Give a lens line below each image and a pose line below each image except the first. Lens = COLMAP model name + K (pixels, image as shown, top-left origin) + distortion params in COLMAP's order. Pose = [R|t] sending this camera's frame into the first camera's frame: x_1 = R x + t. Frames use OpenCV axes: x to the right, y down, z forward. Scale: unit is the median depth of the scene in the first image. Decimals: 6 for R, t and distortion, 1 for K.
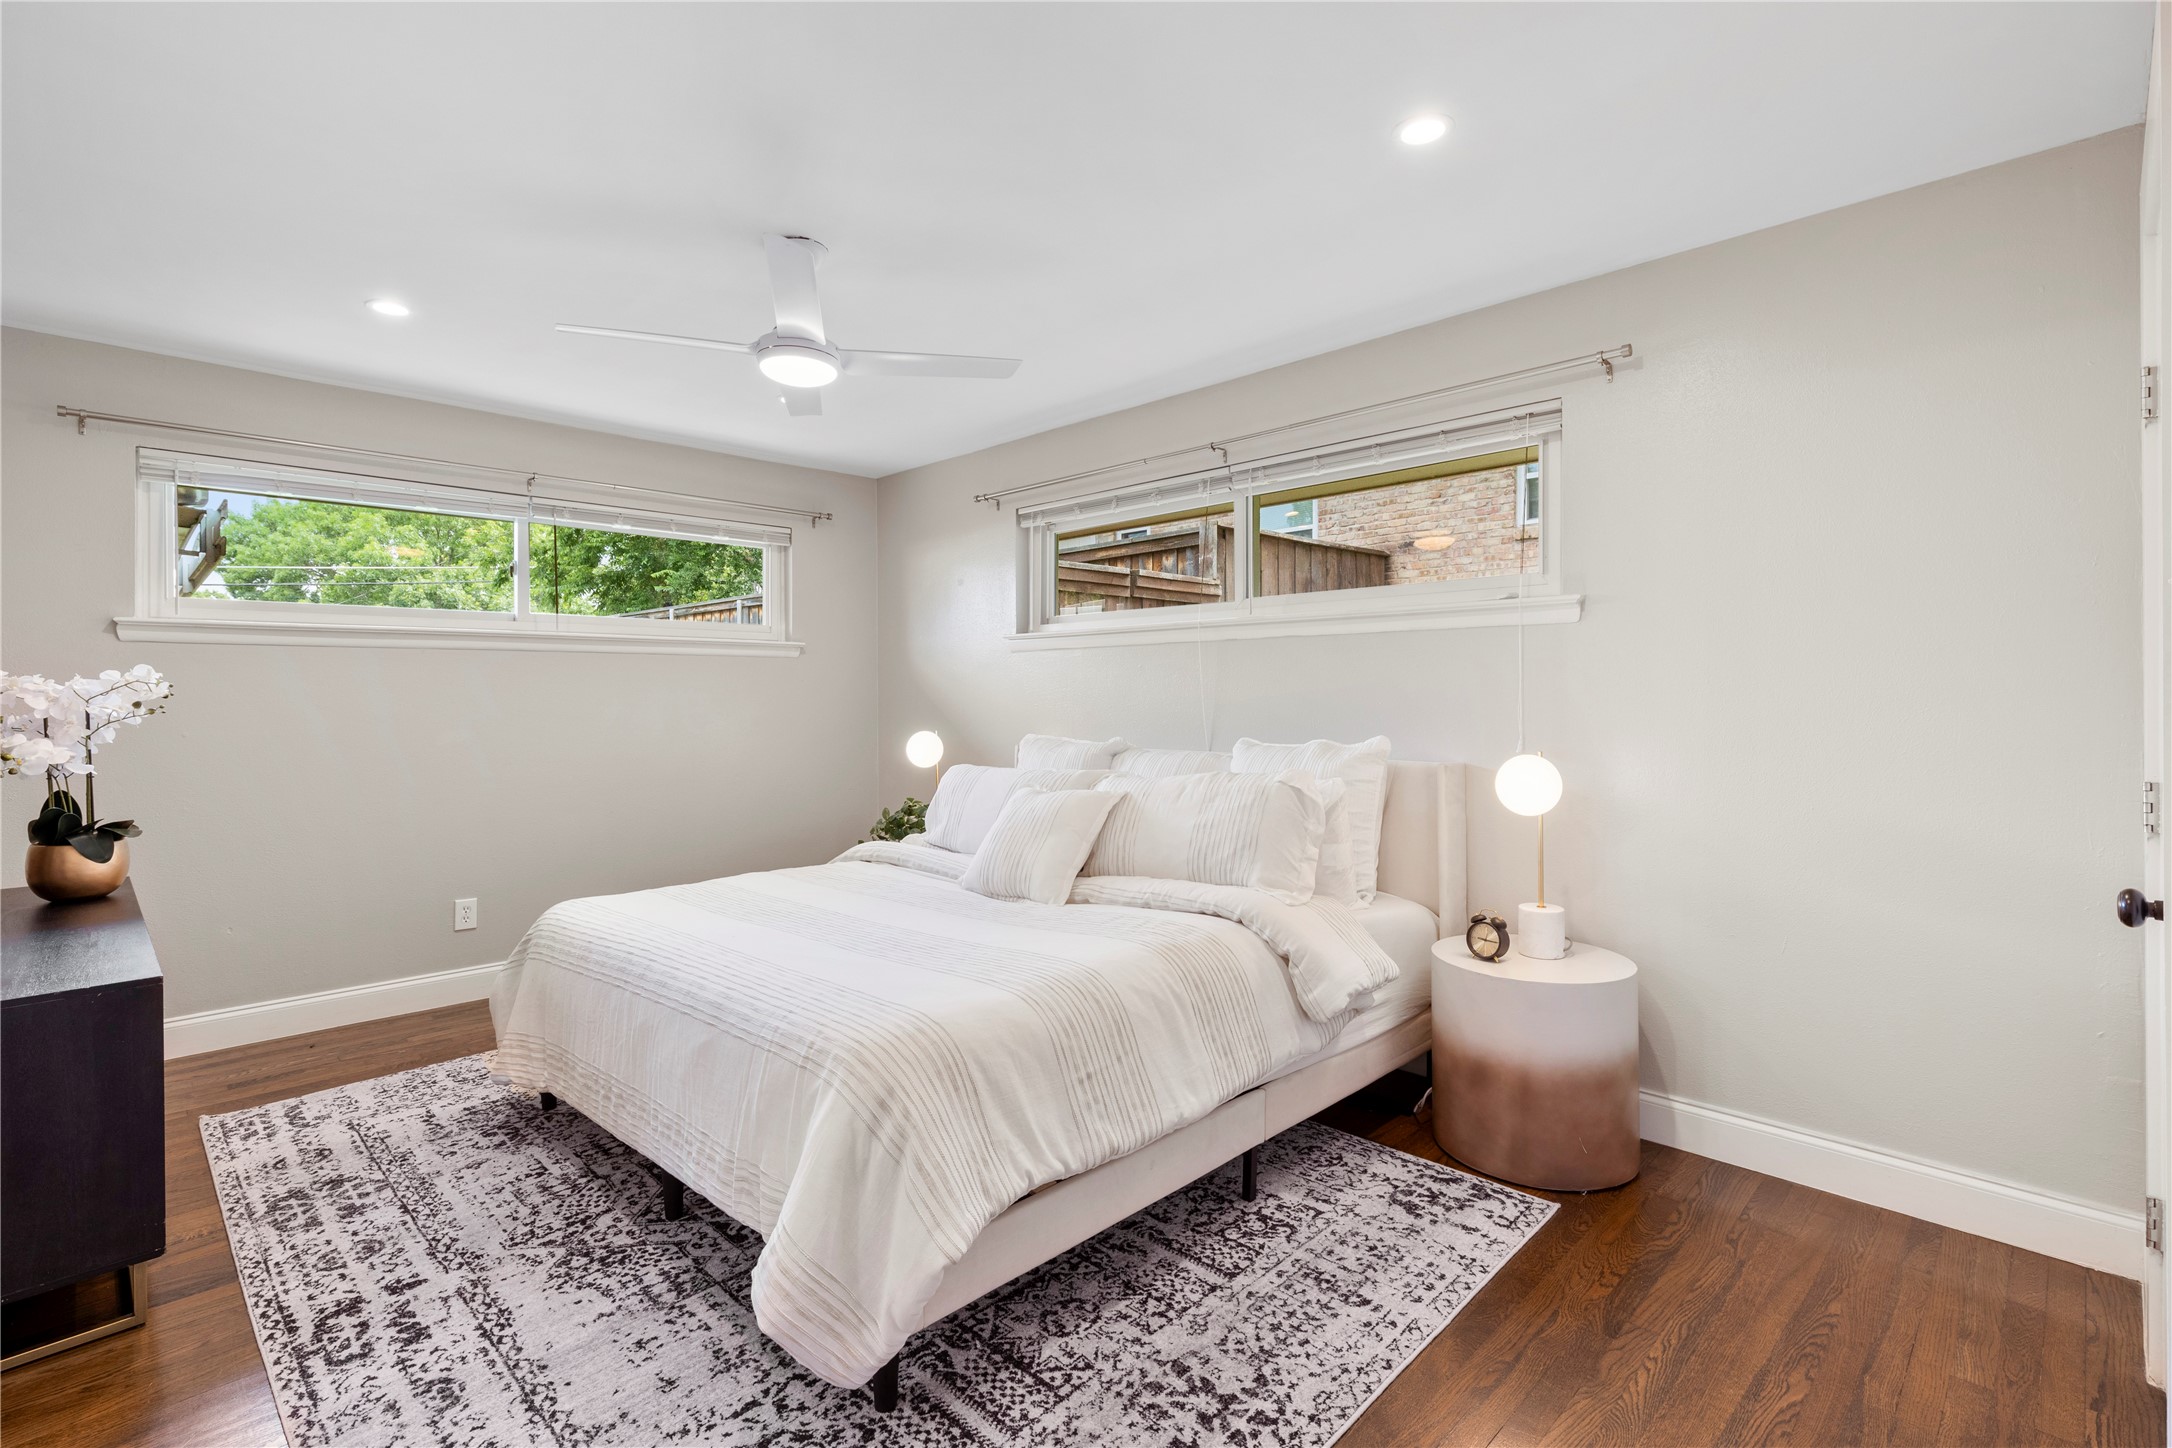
lens RADIAL K [[991.2, 0, 1078.9], [0, 991.2, 701.3], [0, 0, 1]] dist [-0.000629, 0.000126]
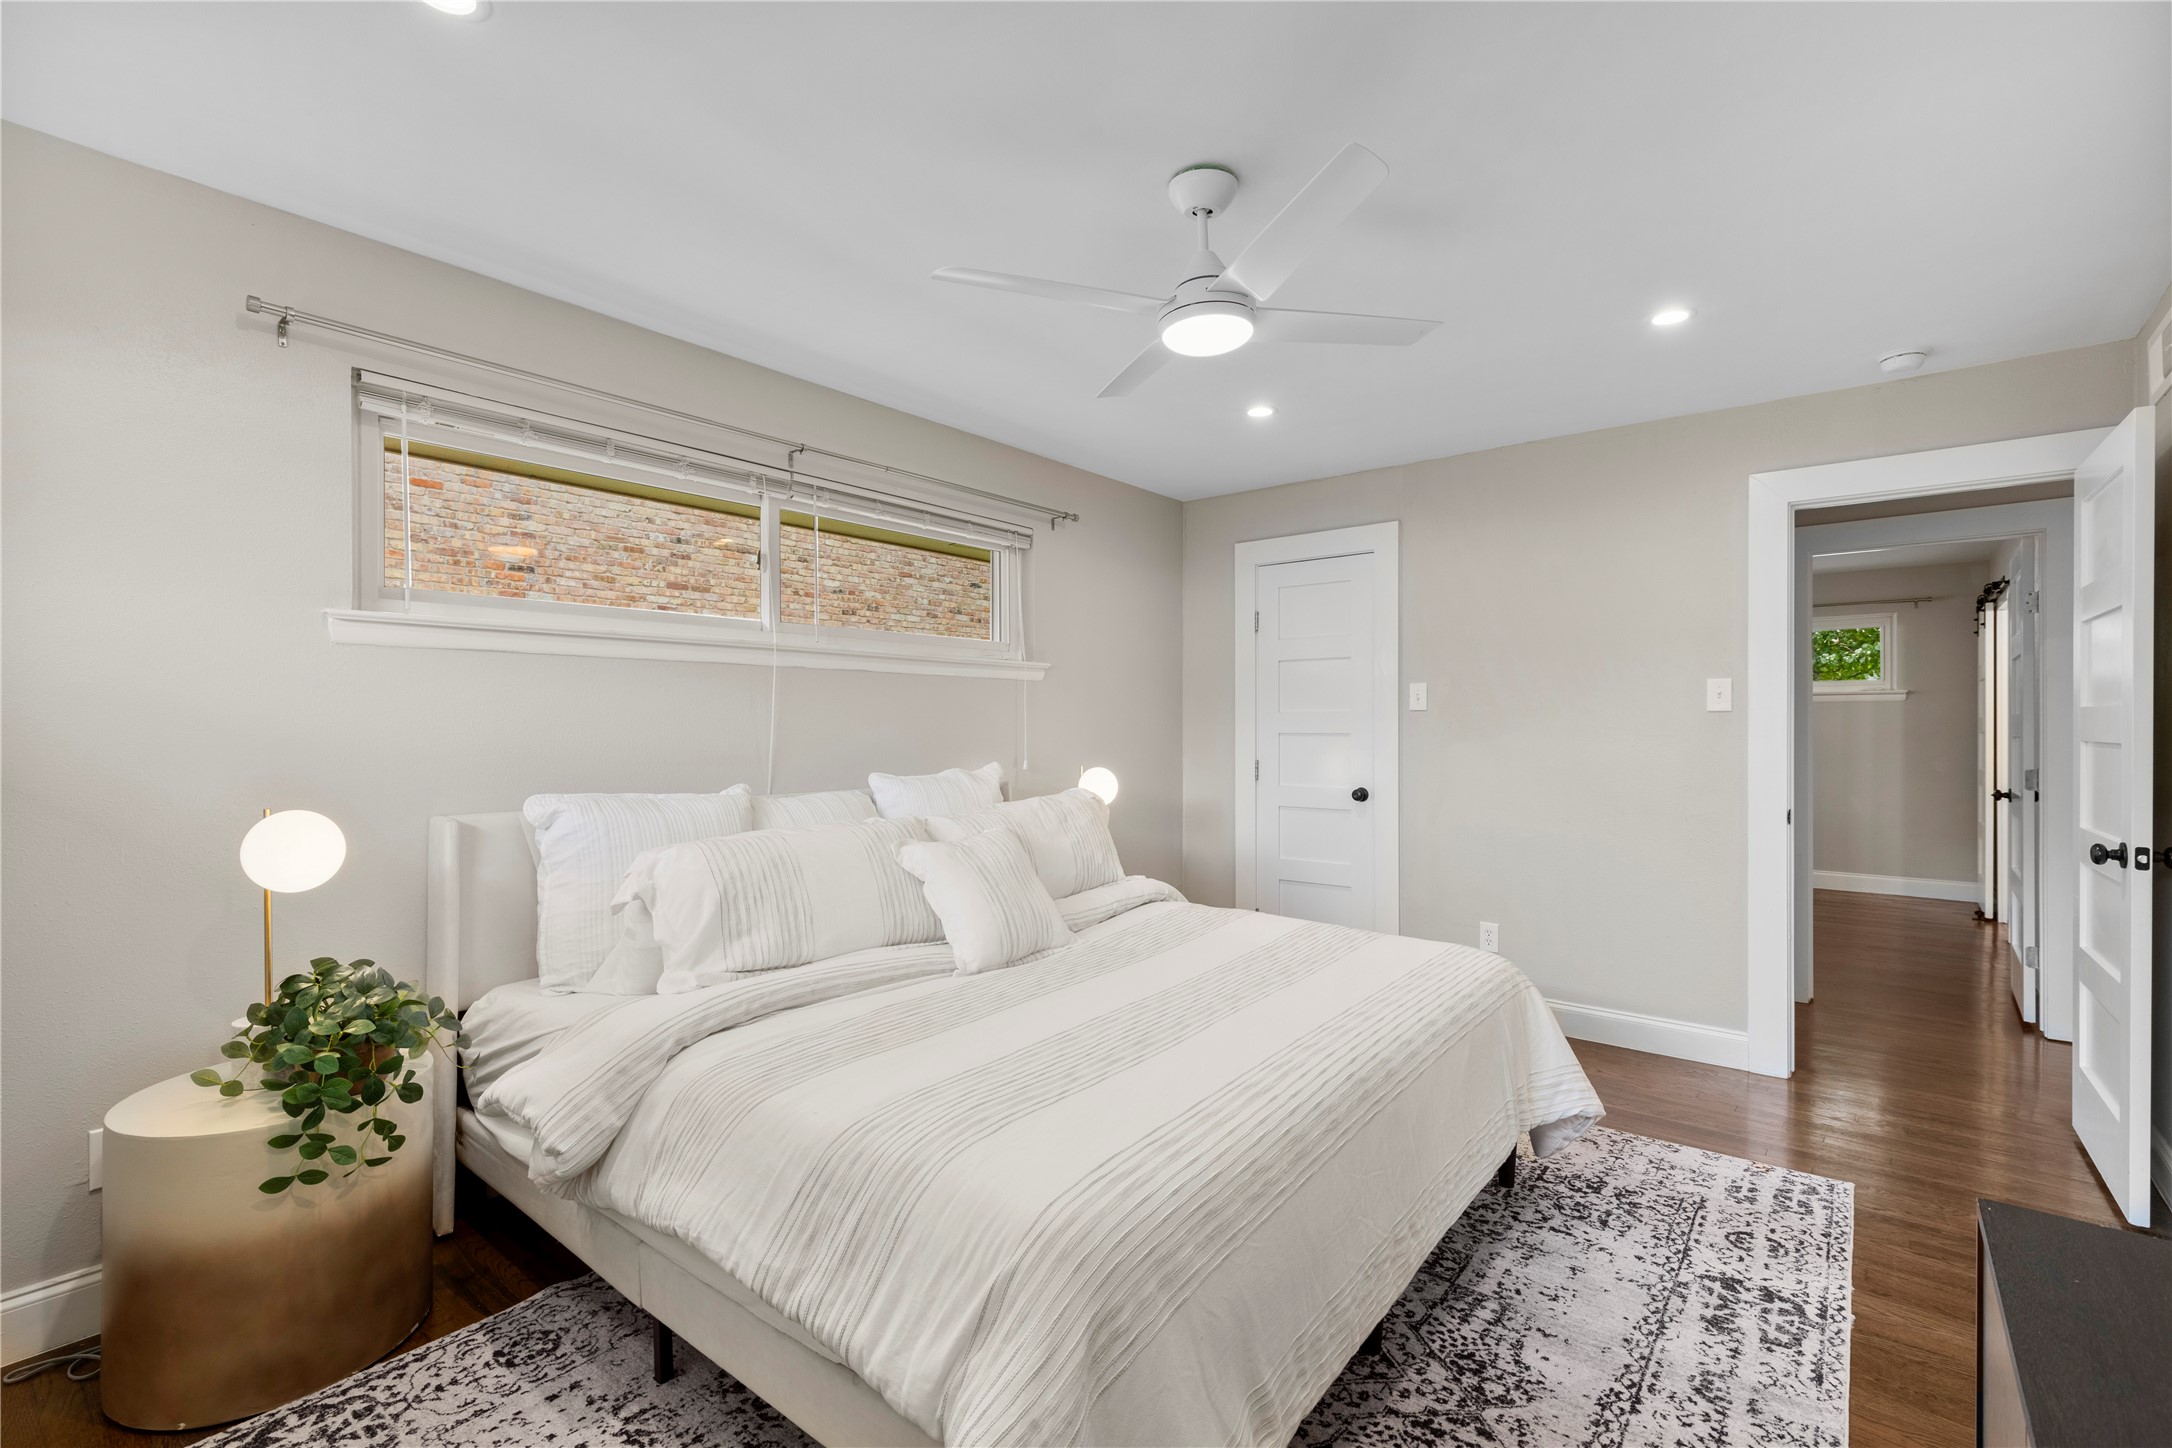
lens RADIAL K [[962.9, 0, 1095.2], [0, 962.9, 723.9], [0, 0, 1]] dist [0.003040, 0.000167]
pose [[-0.104676, 0.002728, 0.994503, -1.367355], [-0.000094, 0.999996, -0.002753, -0.012980], [-0.994506, -0.000382, -0.104675, 1.500253]]
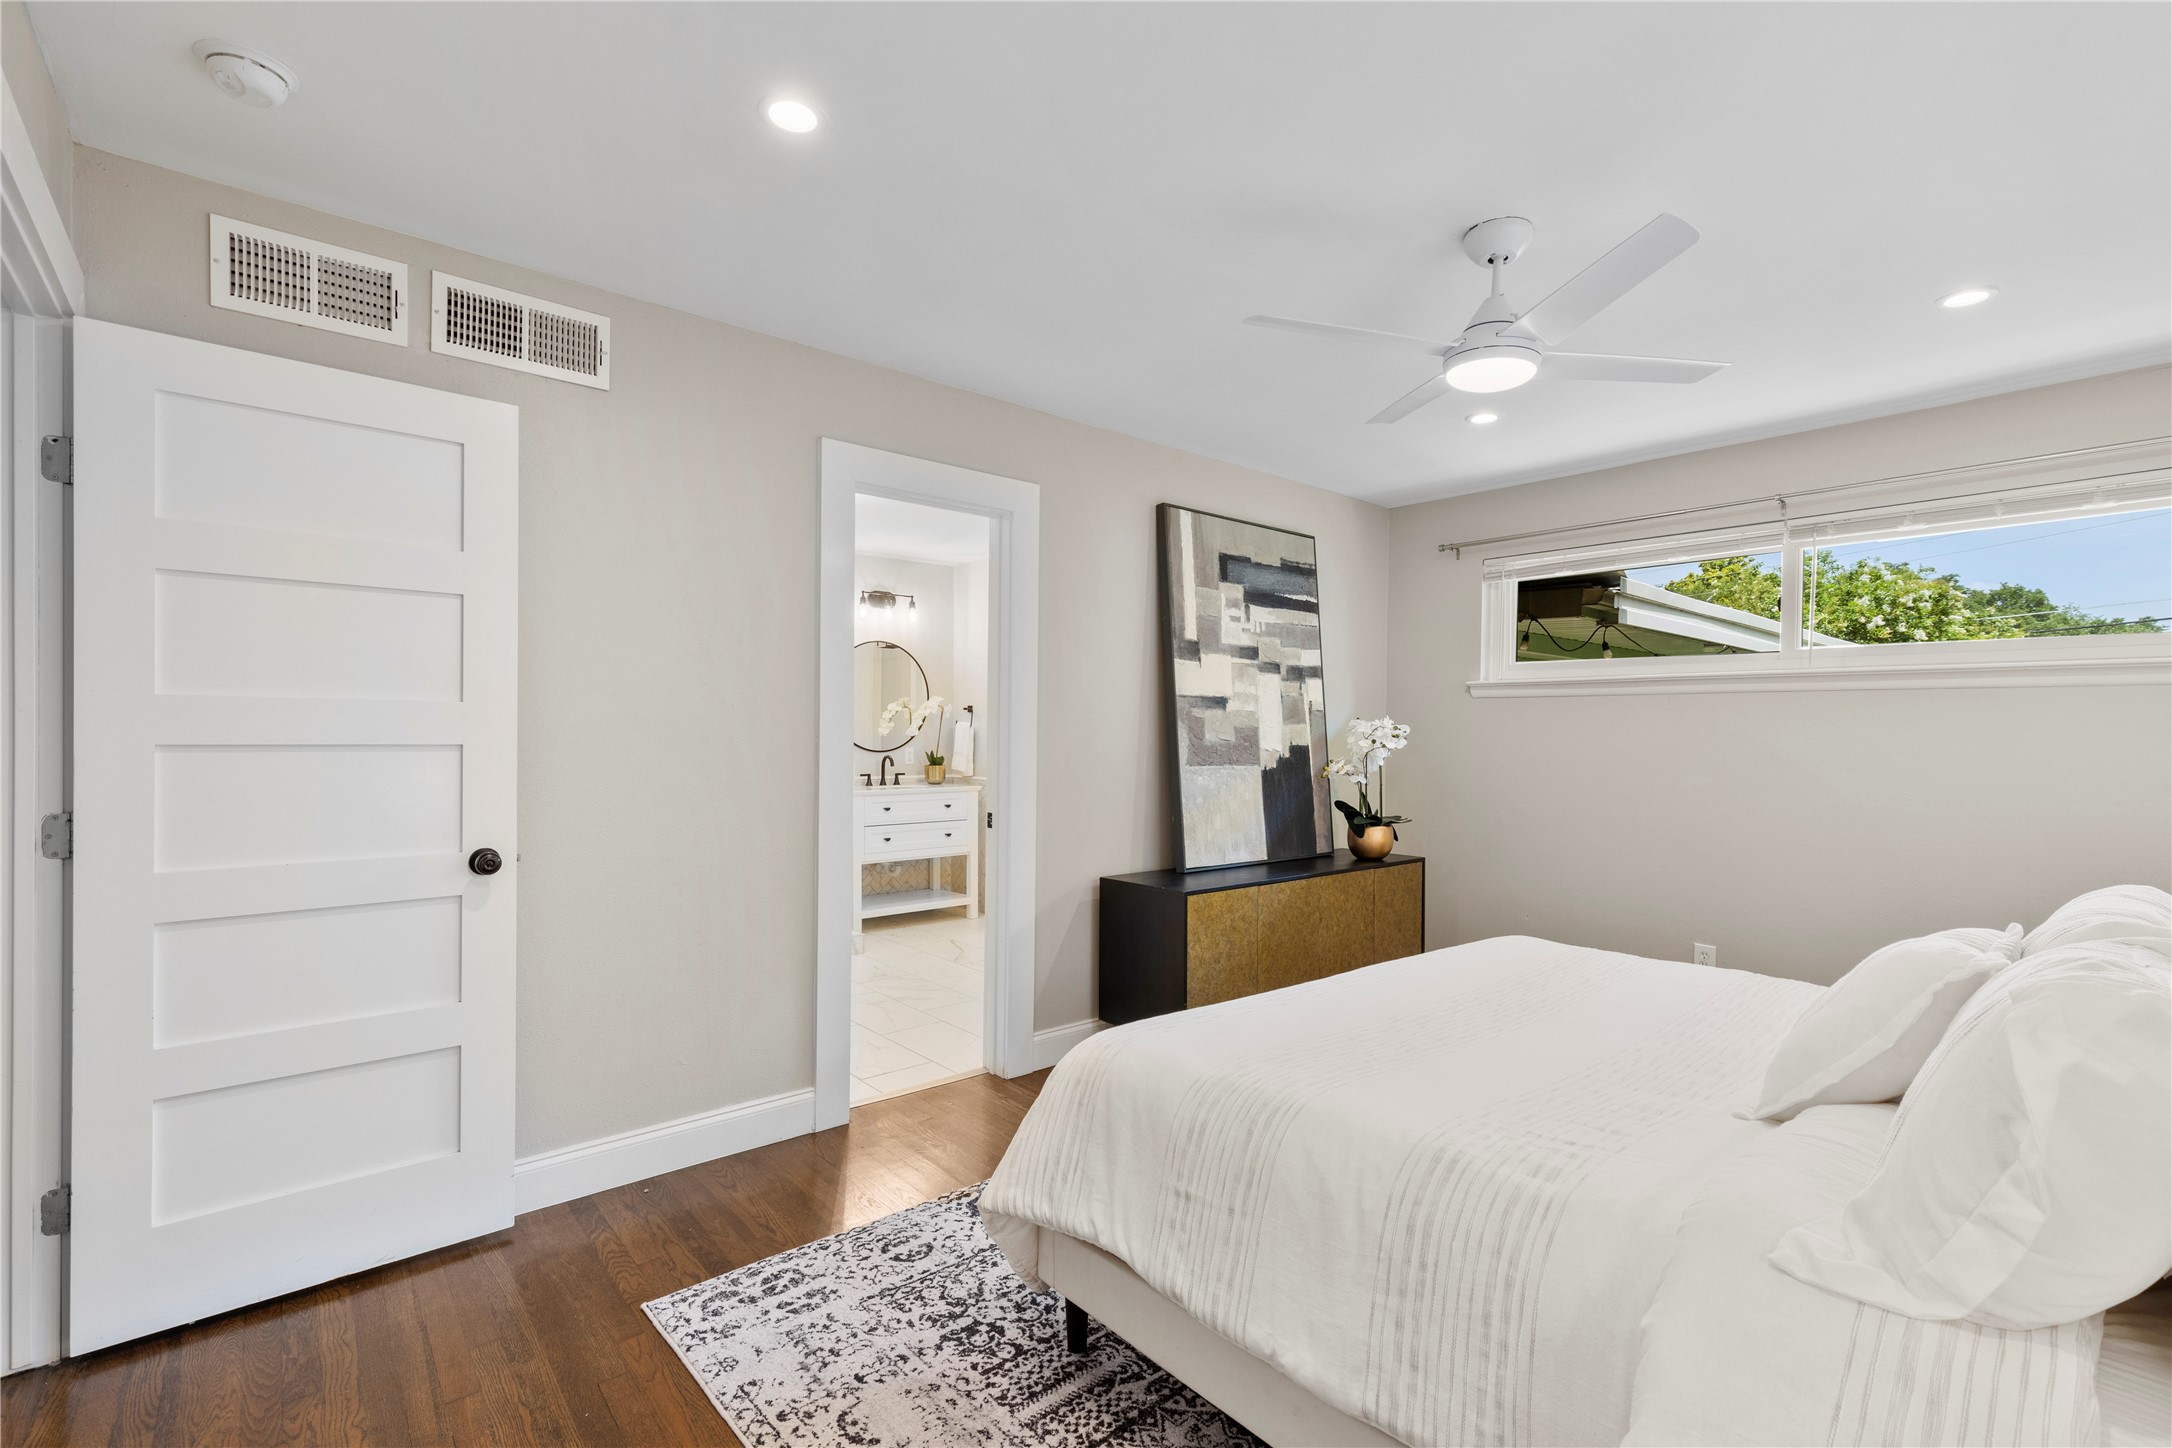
lens RADIAL K [[968.5, 0, 1093.7], [0, 968.5, 725.9], [0, 0, 1]] dist [0.000269, 0.000021]
pose [[-0.079757, -0.004277, -0.996805, 0.783982], [-0.006494, 0.999972, -0.003771, -0.015473], [0.996793, 0.006172, -0.079782, 0.917464]]
